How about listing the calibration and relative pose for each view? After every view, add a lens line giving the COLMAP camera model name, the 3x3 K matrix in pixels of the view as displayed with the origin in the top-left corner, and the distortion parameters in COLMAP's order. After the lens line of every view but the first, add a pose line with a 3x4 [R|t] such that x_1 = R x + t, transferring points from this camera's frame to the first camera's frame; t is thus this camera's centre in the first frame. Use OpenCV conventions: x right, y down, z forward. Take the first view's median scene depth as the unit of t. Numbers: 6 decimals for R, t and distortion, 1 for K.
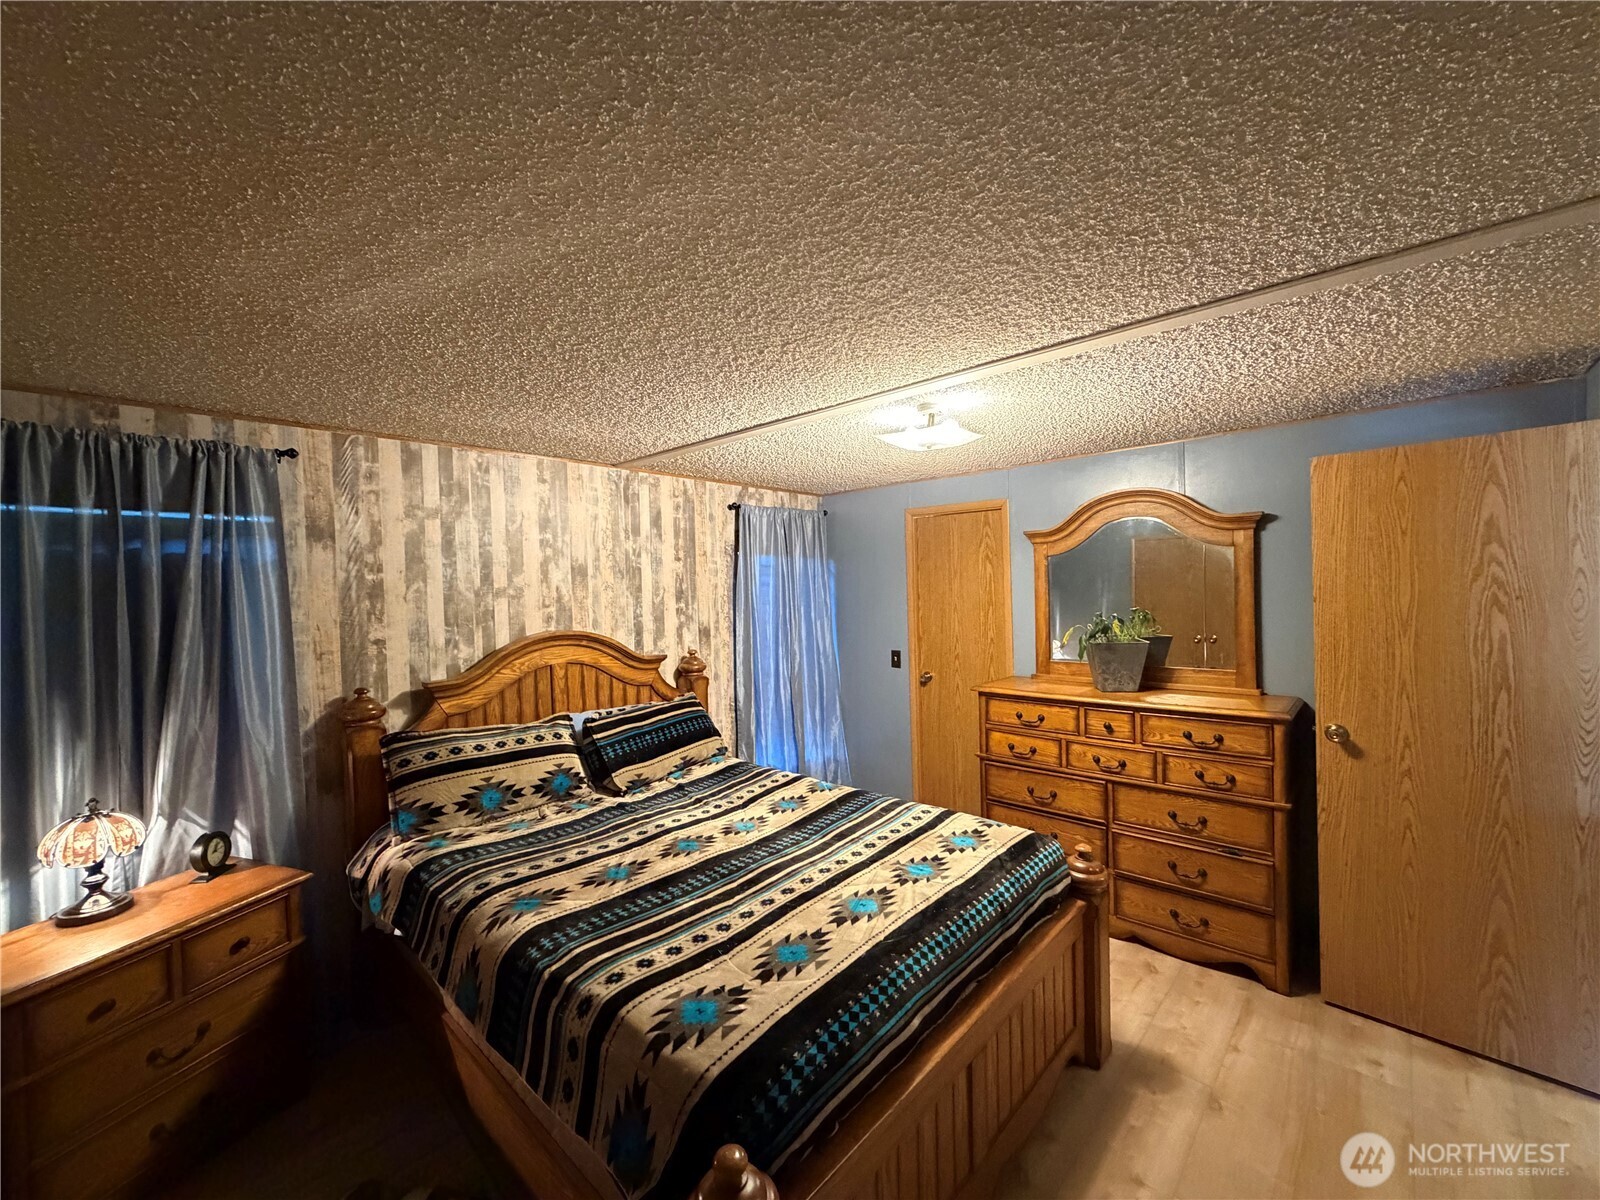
lens RADIAL K [[639.8, 0, 796.2], [0, 639.8, 599.1], [0, 0, 1]] dist [0.000067, 0.000359]
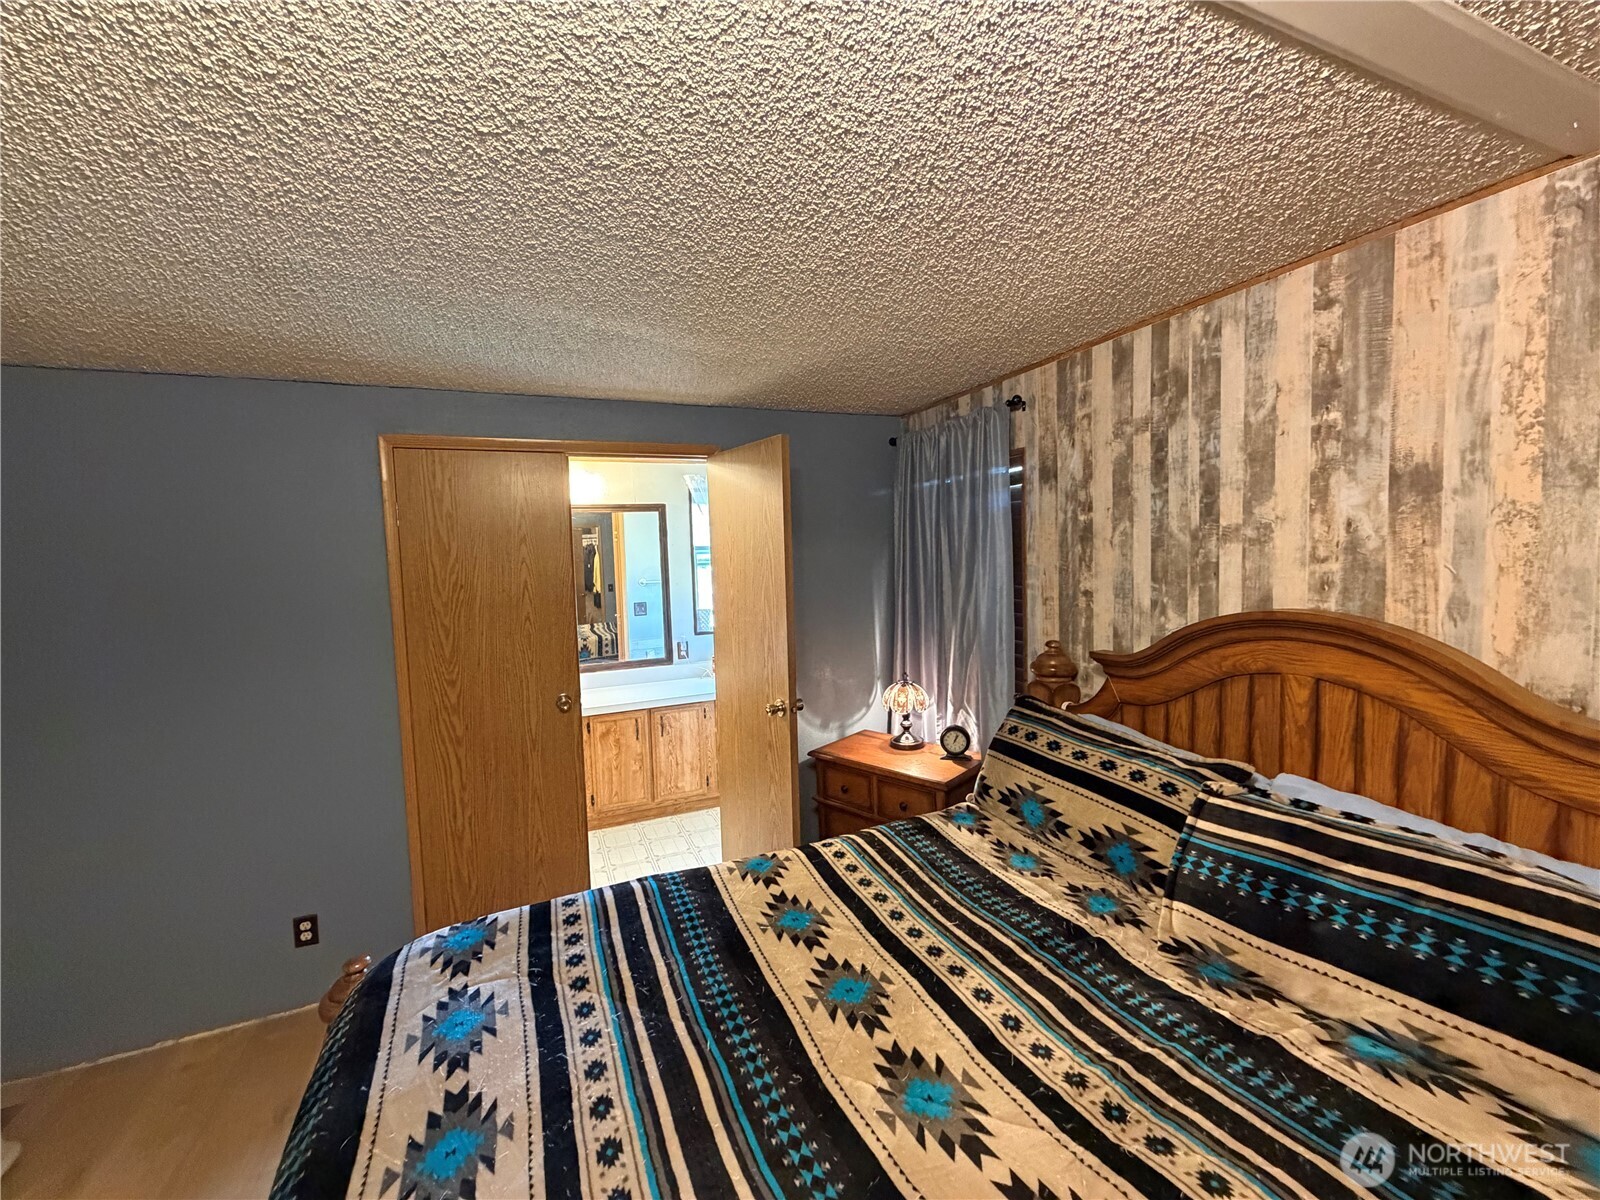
lens RADIAL K [[639.8, 0, 795.4], [0, 639.8, 598.6], [0, 0, 1]] dist [0.000067, 0.000359]
pose [[-0.410110, 0.111211, -0.905230, 0.273174], [0.031132, 0.993666, 0.107971, -0.029553], [0.911505, 0.016099, -0.410974, 0.949756]]
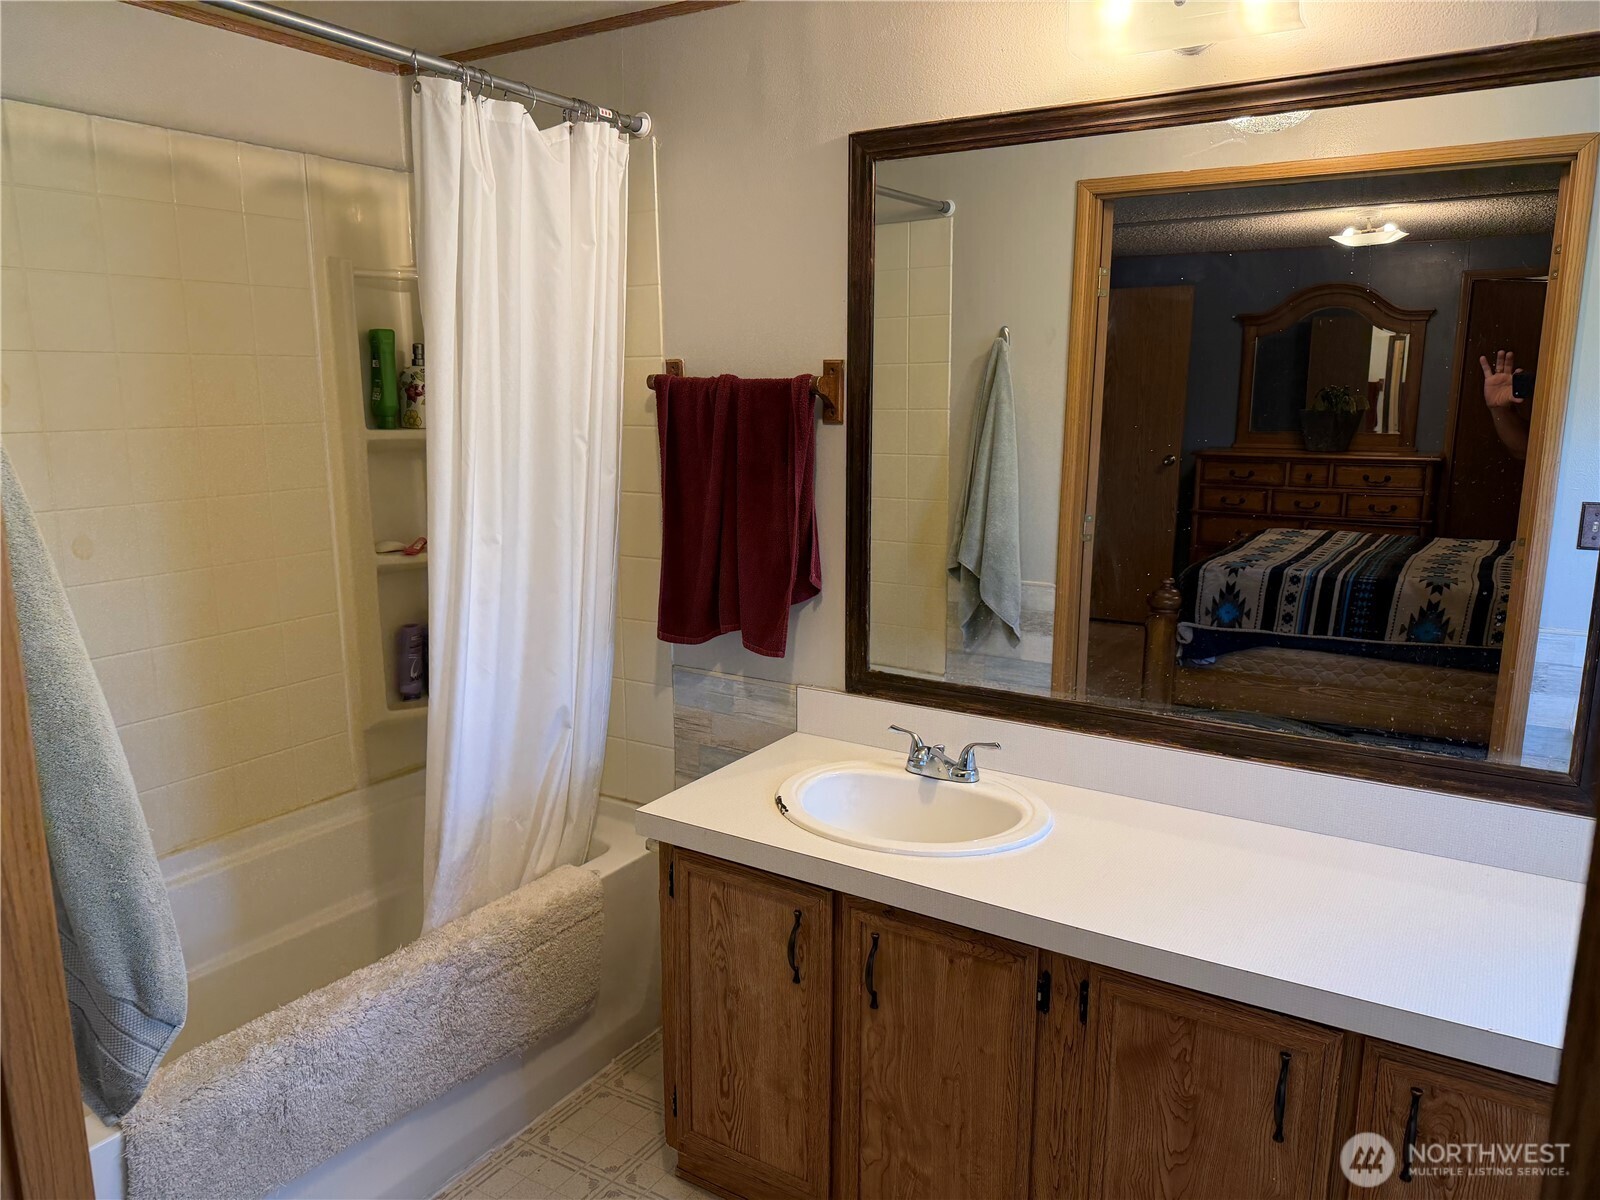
lens RADIAL K [[1128.2, 0, 800.1], [0, 1128.2, 596.1], [0, 0, 1]] dist [0.041573, -0.054509]
pose [[-0.979738, 0.064230, -0.189703, -0.524950], [0.024540, 0.978542, 0.204581, 0.047490], [0.198773, 0.195781, -0.960291, 0.480135]]
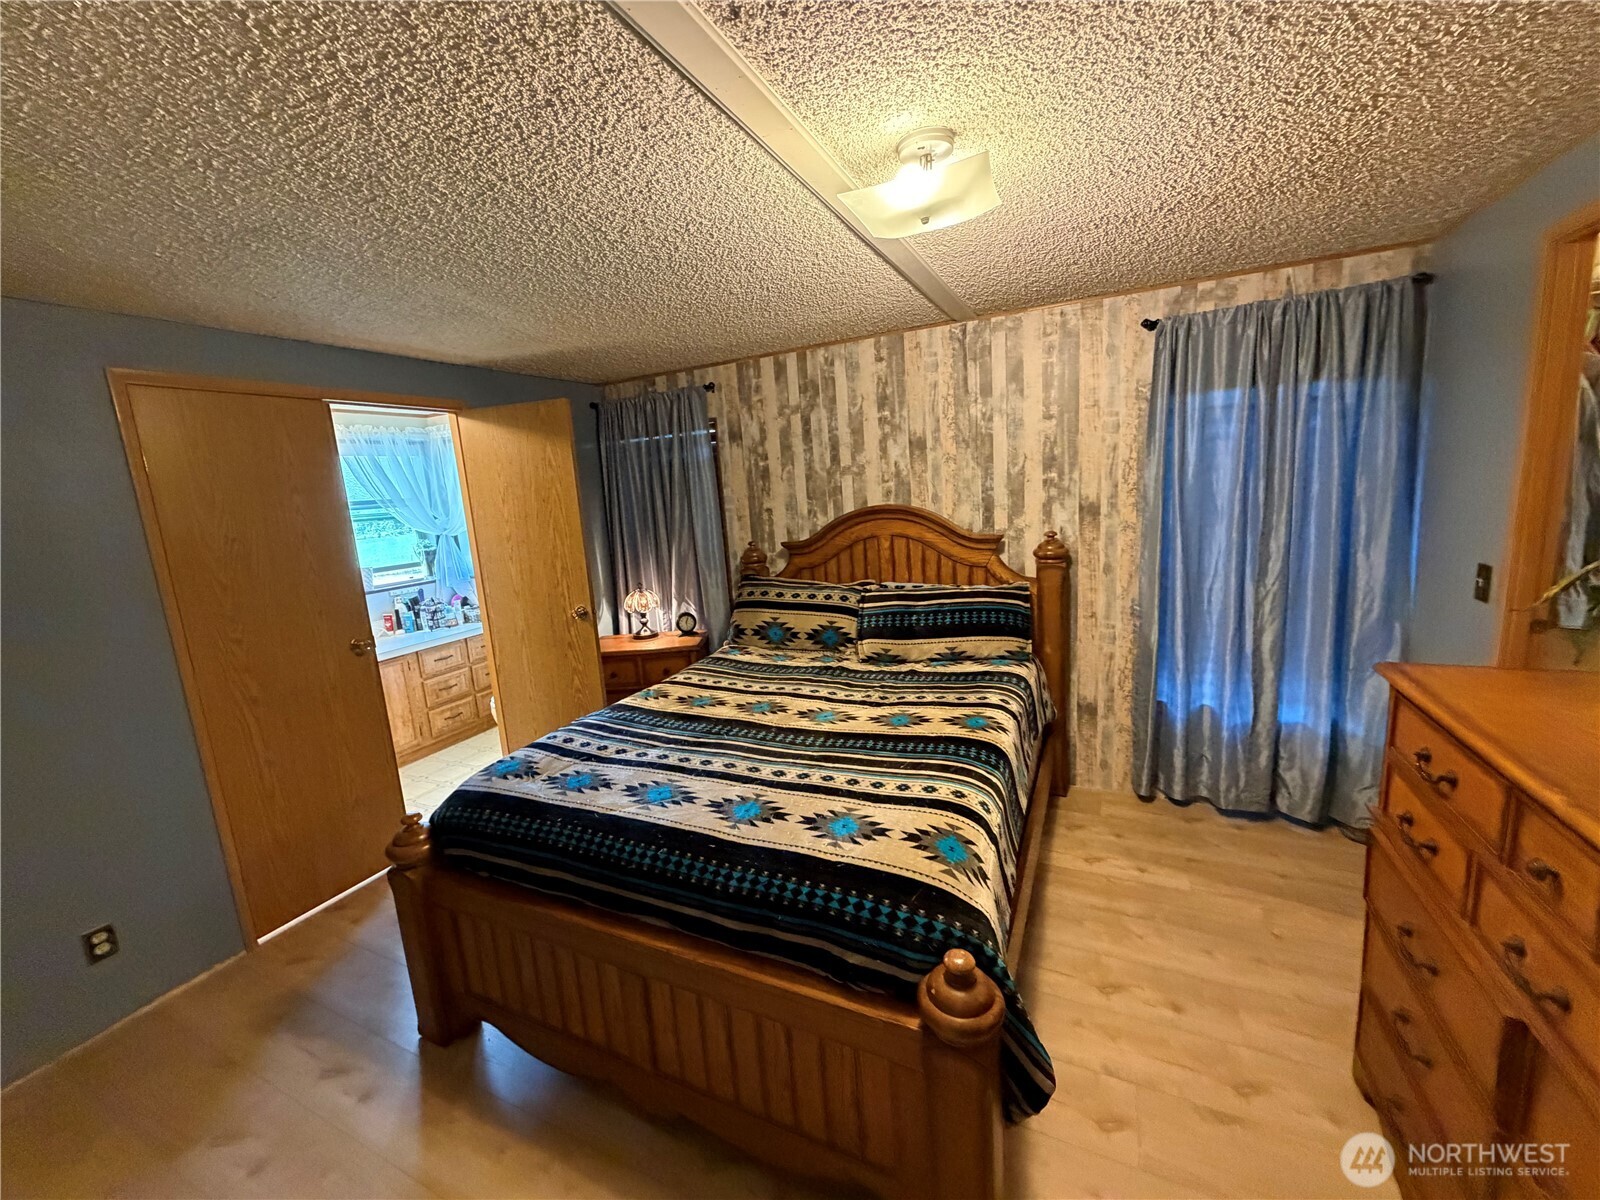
lens RADIAL K [[639.8, 0, 795.2], [0, 639.8, 600.8], [0, 0, 1]] dist [0.000067, 0.000359]
pose [[0.298349, 0.178658, -0.937587, 0.696970], [0.048107, 0.978262, 0.201716, -0.018832], [0.953244, -0.105286, 0.283268, 0.604066]]
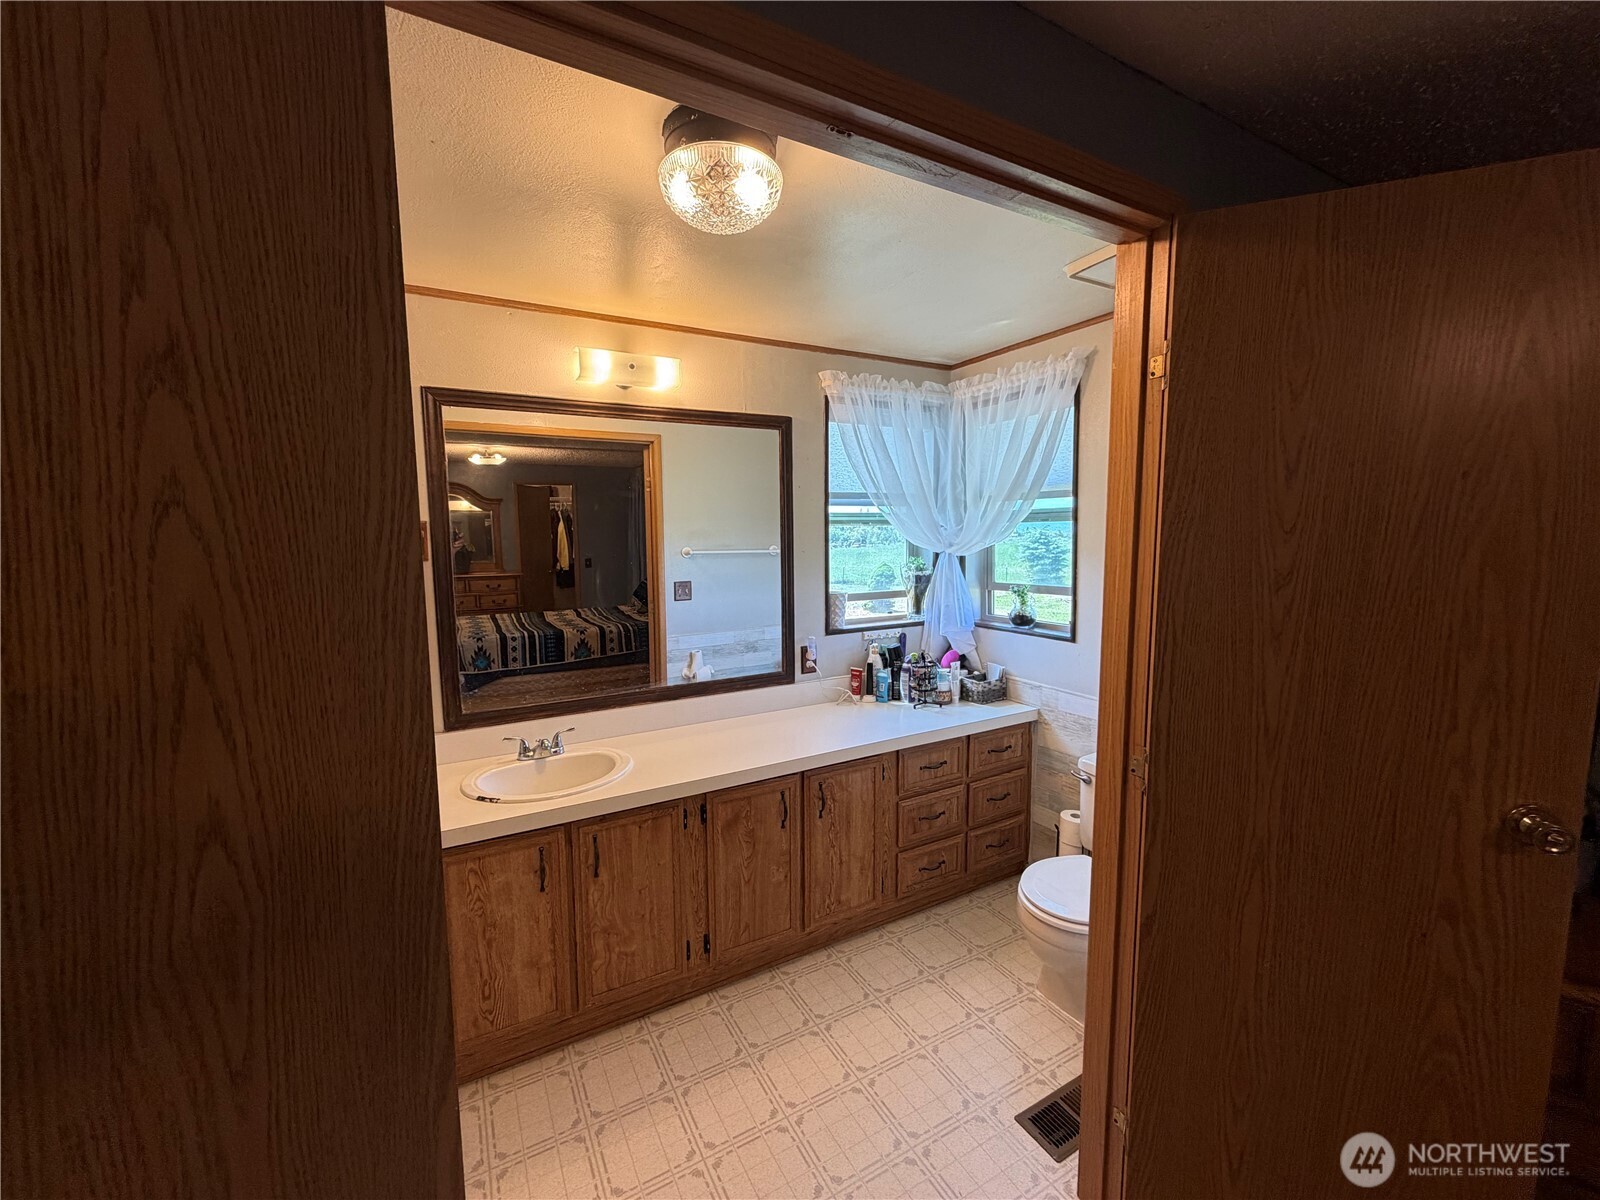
lens RADIAL K [[639.8, 0, 798.2], [0, 639.8, 599.2], [0, 0, 1]] dist [0.000067, 0.000359]
pose [[-0.306075, 0.132862, -0.942691, -0.136212], [0.006697, 0.990490, 0.137425, 0.036780], [0.951984, 0.035749, -0.304054, 0.293732]]
